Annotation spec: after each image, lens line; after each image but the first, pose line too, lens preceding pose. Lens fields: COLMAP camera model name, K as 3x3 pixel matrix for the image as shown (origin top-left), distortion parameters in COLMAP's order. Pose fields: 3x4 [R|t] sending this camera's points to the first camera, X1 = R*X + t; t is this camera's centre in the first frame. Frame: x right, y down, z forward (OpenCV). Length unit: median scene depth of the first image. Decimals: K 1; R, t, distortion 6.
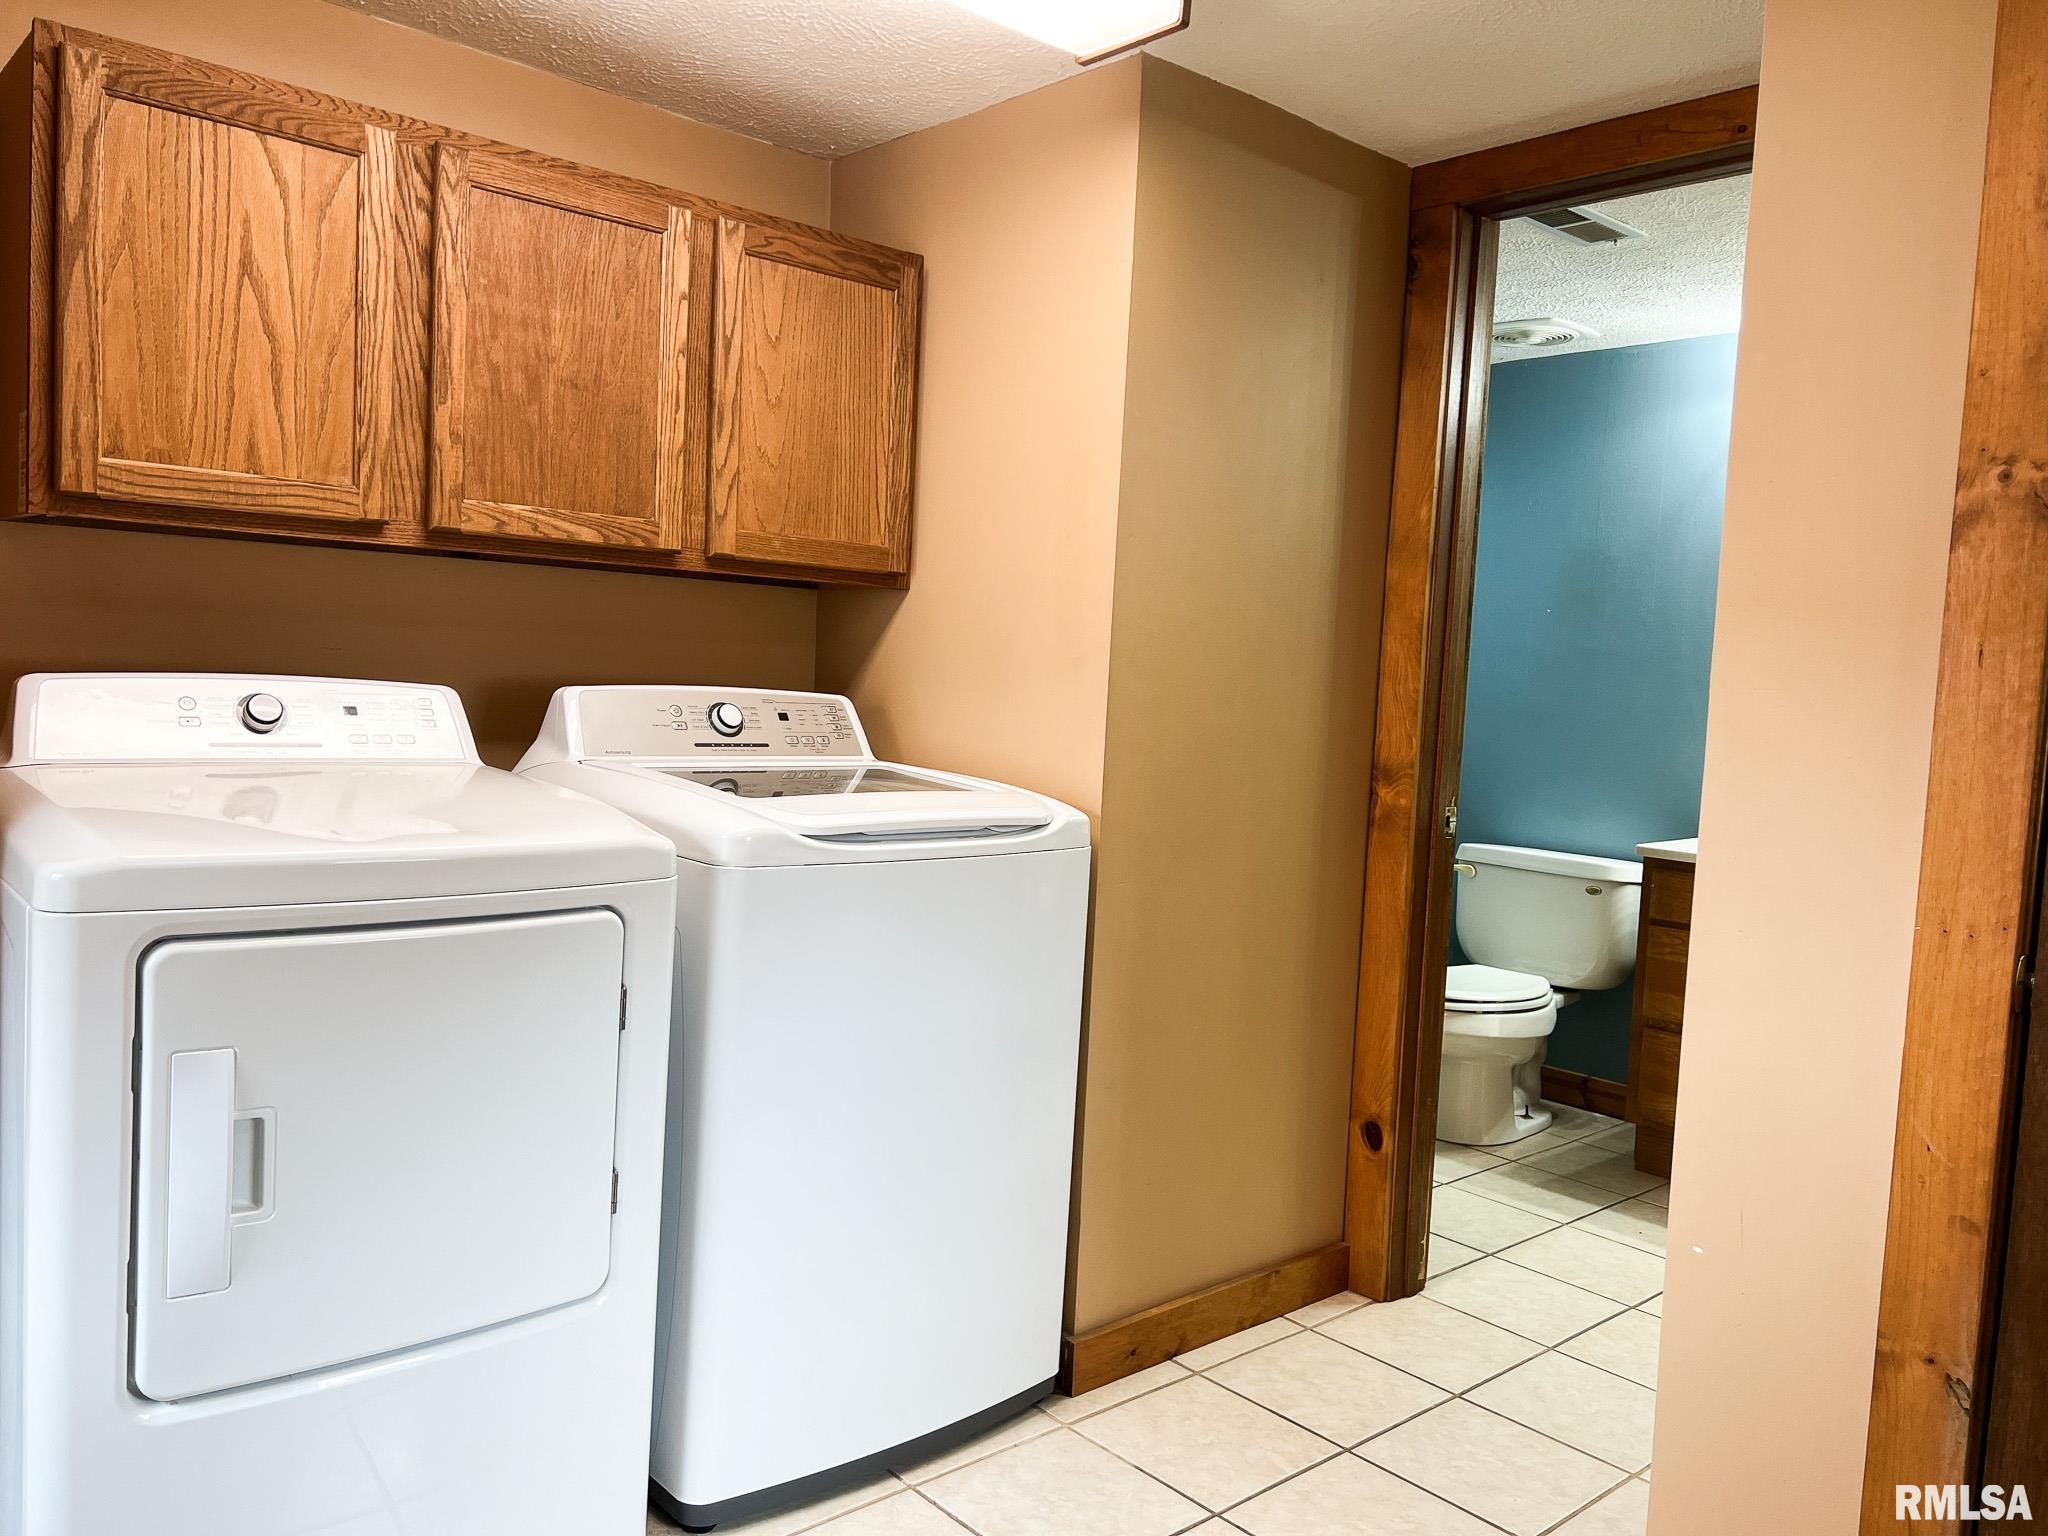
lens RADIAL K [[1541.5, 0, 1015.9], [0, 1541.5, 775.1], [0, 0, 1]] dist [0.091790, -0.113037]
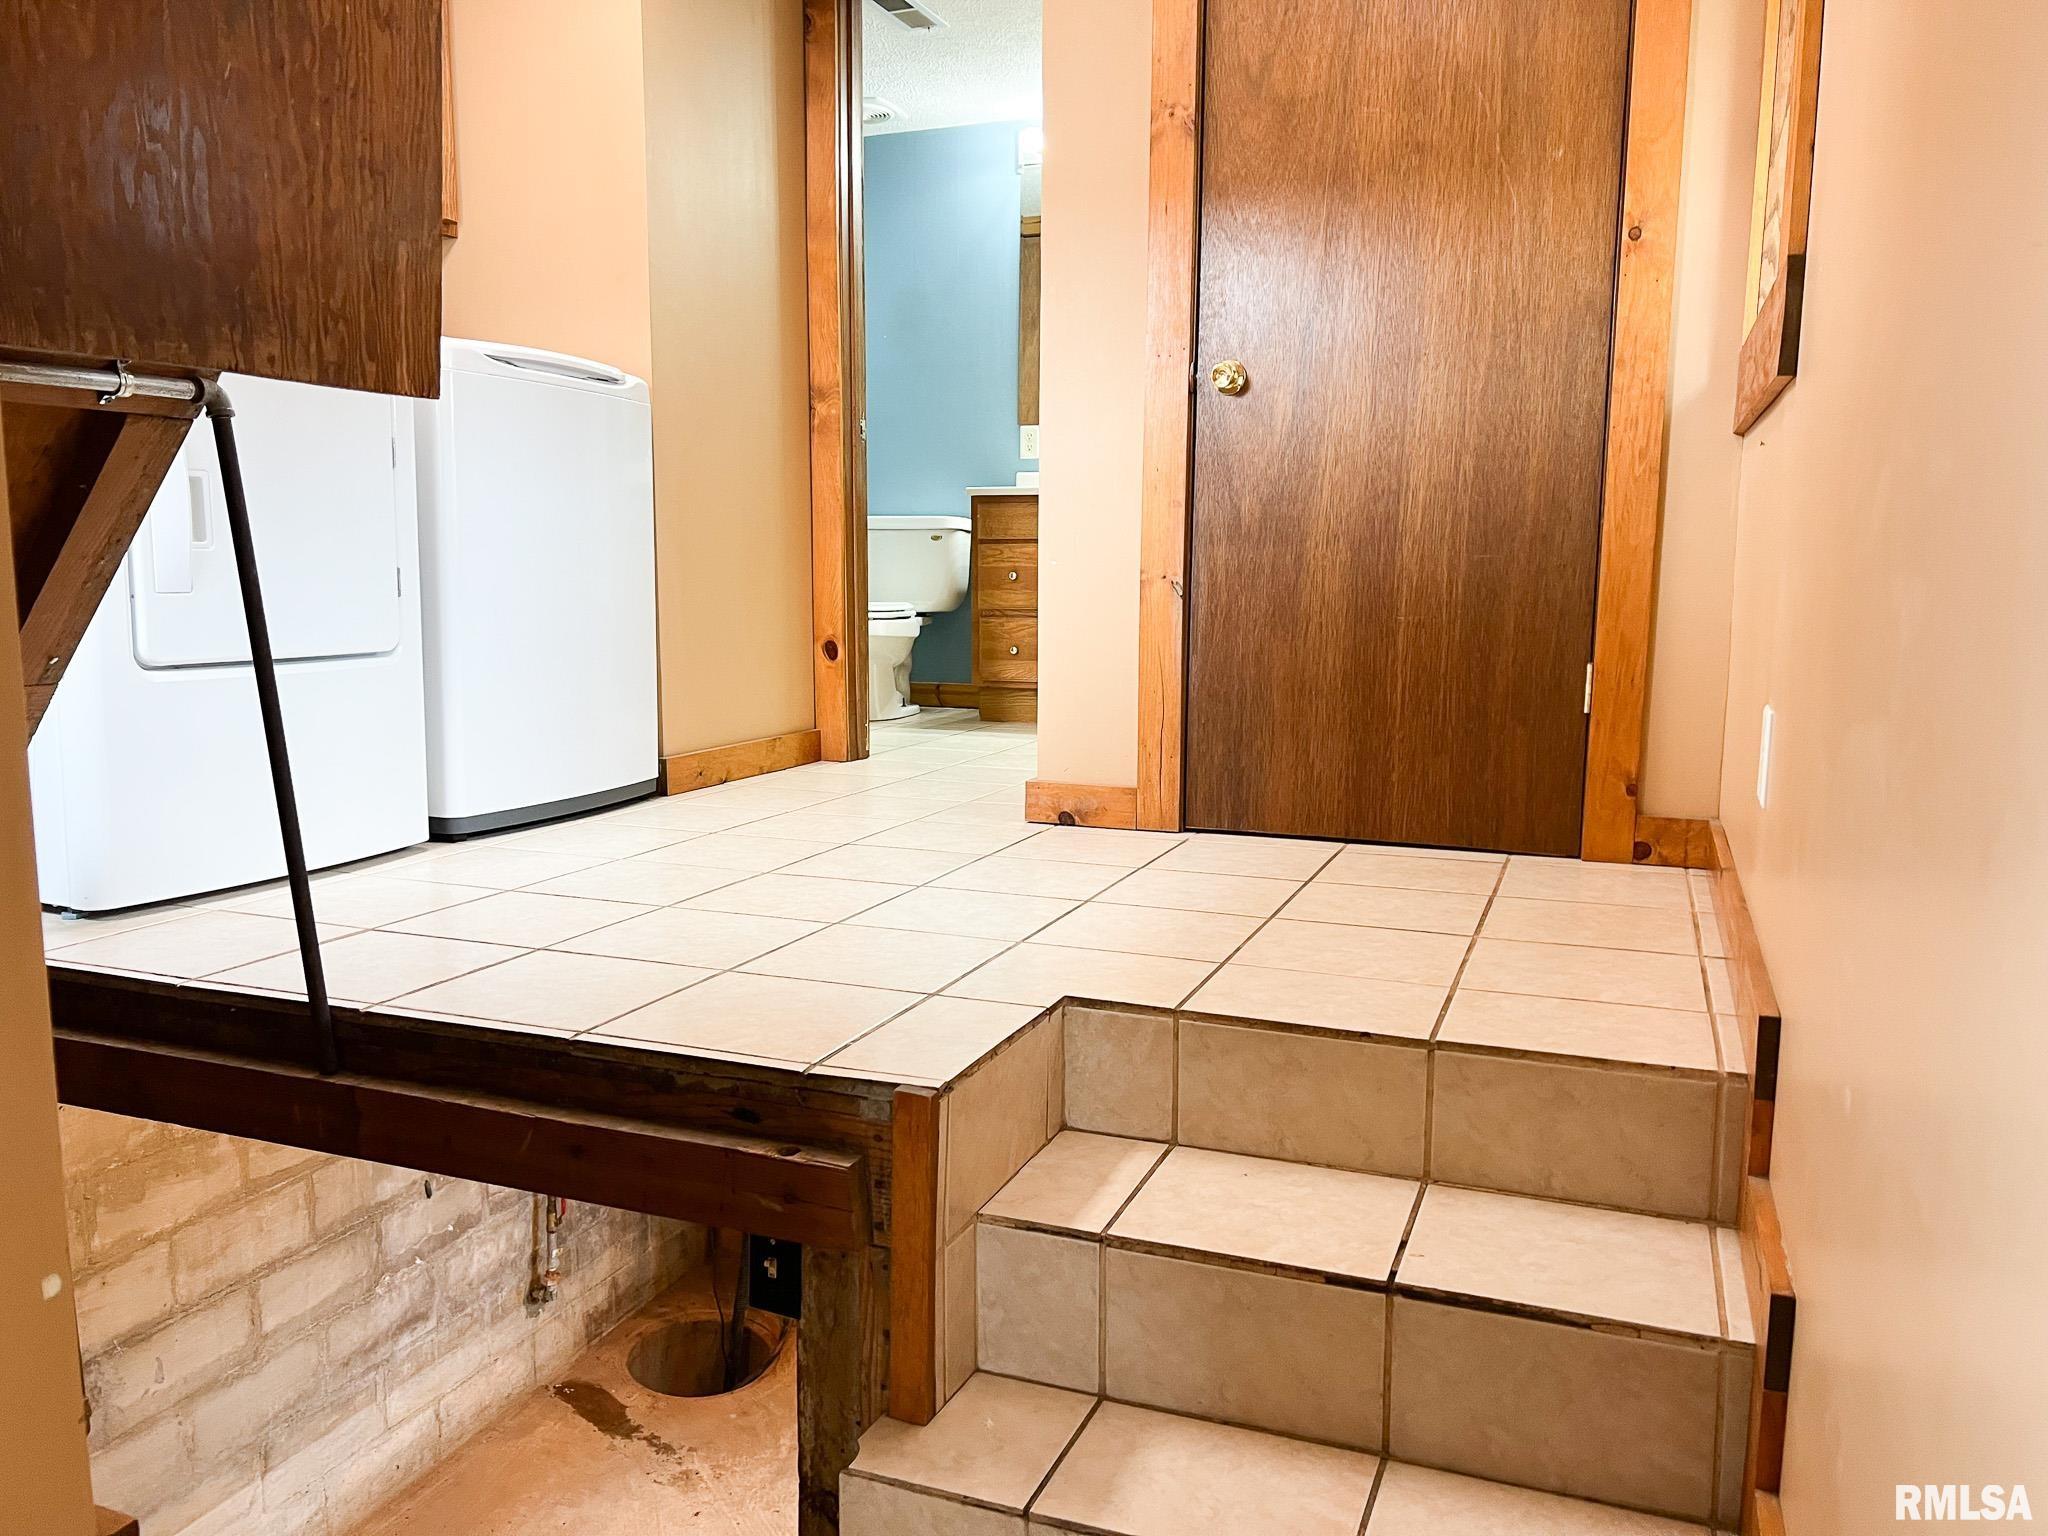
lens RADIAL K [[1577.5, 0, 996.6], [0, 1577.5, 822.0], [0, 0, 1]] dist [0.072759, -0.097260]
pose [[0.901021, -0.107021, 0.420366, -0.286589], [0.070178, 0.992285, 0.102204, 0.267481], [-0.428061, -0.062588, 0.901580, -0.435786]]
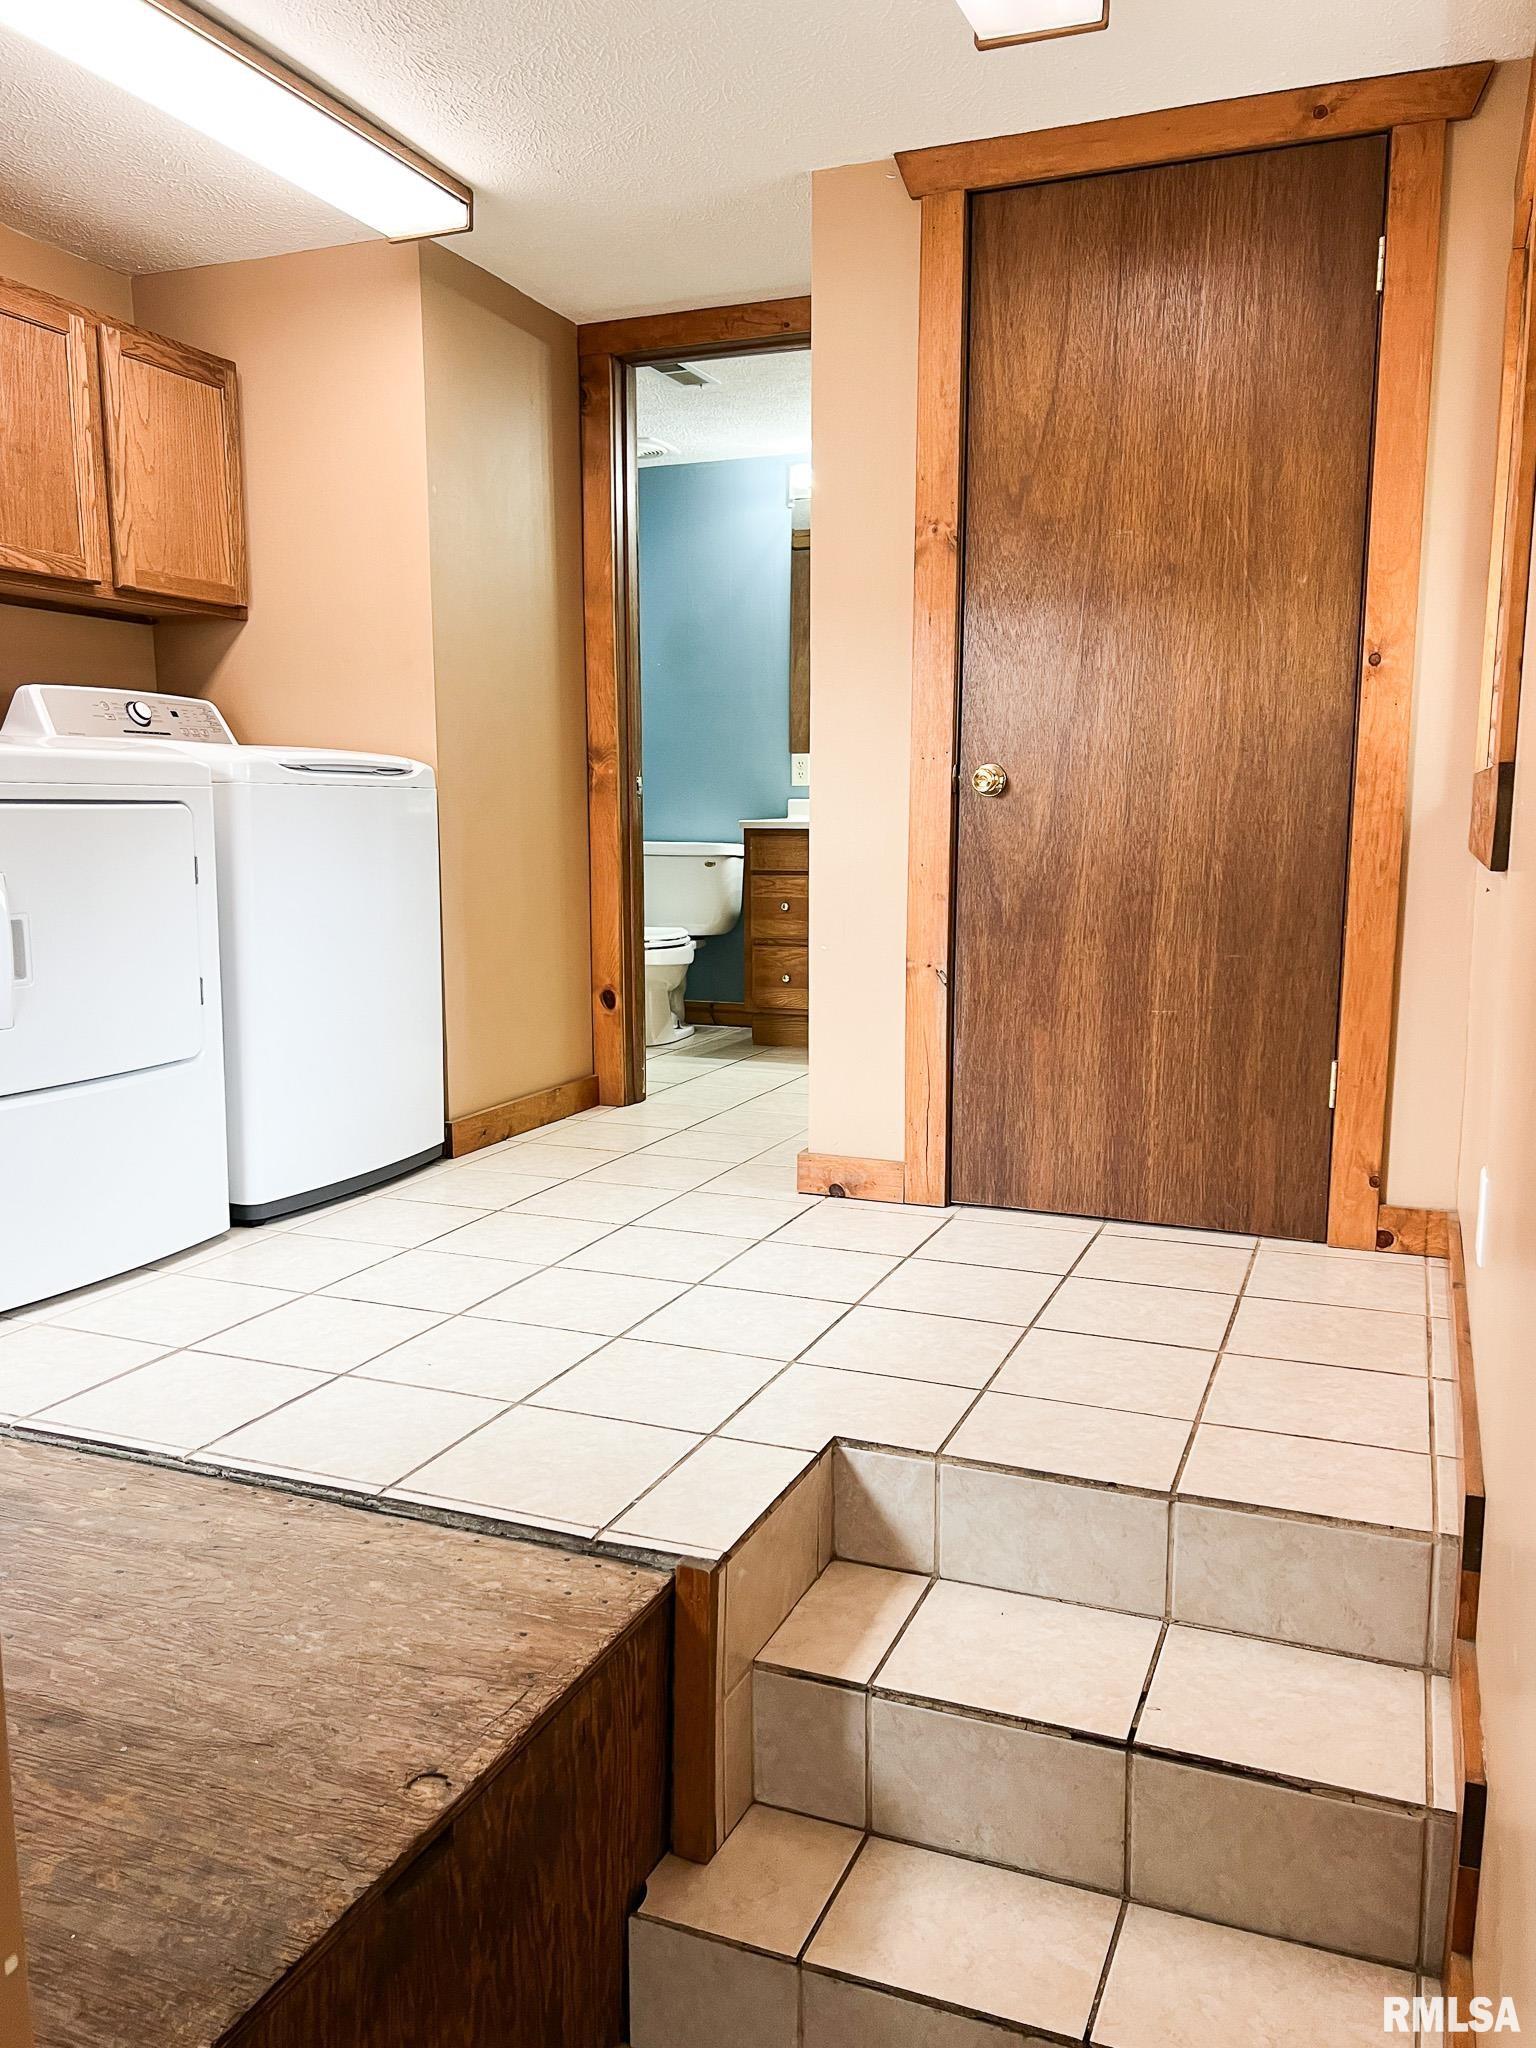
lens RADIAL K [[1598.8, 0, 764.8], [0, 1598.8, 1066.7], [0, 0, 1]] dist [0.074782, -0.090289]
pose [[0.901909, -0.113220, 0.416823, -0.303709], [0.073673, 0.991216, 0.109829, 0.146561], [-0.425597, -0.068348, 0.902328, -0.491980]]
